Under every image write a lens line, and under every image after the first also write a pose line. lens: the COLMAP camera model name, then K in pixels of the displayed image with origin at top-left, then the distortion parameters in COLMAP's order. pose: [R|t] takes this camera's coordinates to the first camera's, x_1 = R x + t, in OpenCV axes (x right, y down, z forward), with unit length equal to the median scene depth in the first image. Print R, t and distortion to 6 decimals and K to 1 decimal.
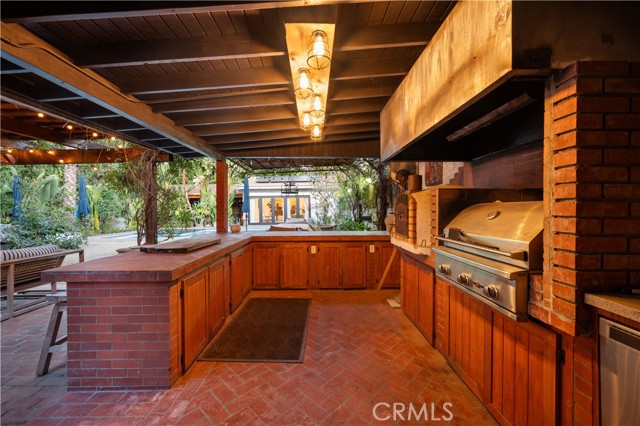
lens RADIAL K [[256.5, 0, 319.7], [0, 256.5, 210.4], [0, 0, 1]] dist [0.000065, -0.000124]
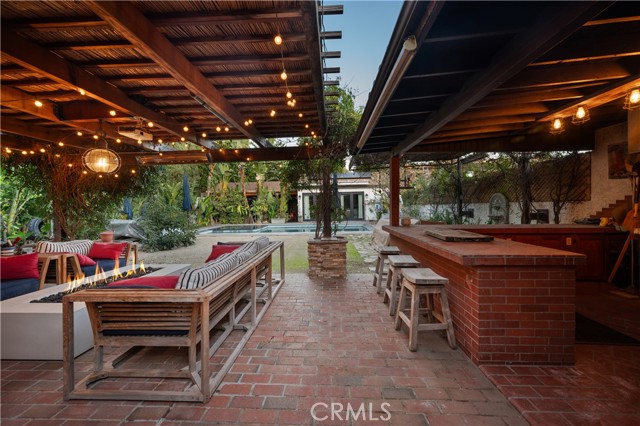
lens RADIAL K [[256.5, 0, 319.8], [0, 256.5, 209.8], [0, 0, 1]] dist [0.000065, -0.000124]
pose [[0.998188, -0.005014, -0.059971, -1.581815], [0.005495, 0.999954, 0.007868, 0.028438], [0.059929, -0.008184, 0.998169, -0.133418]]
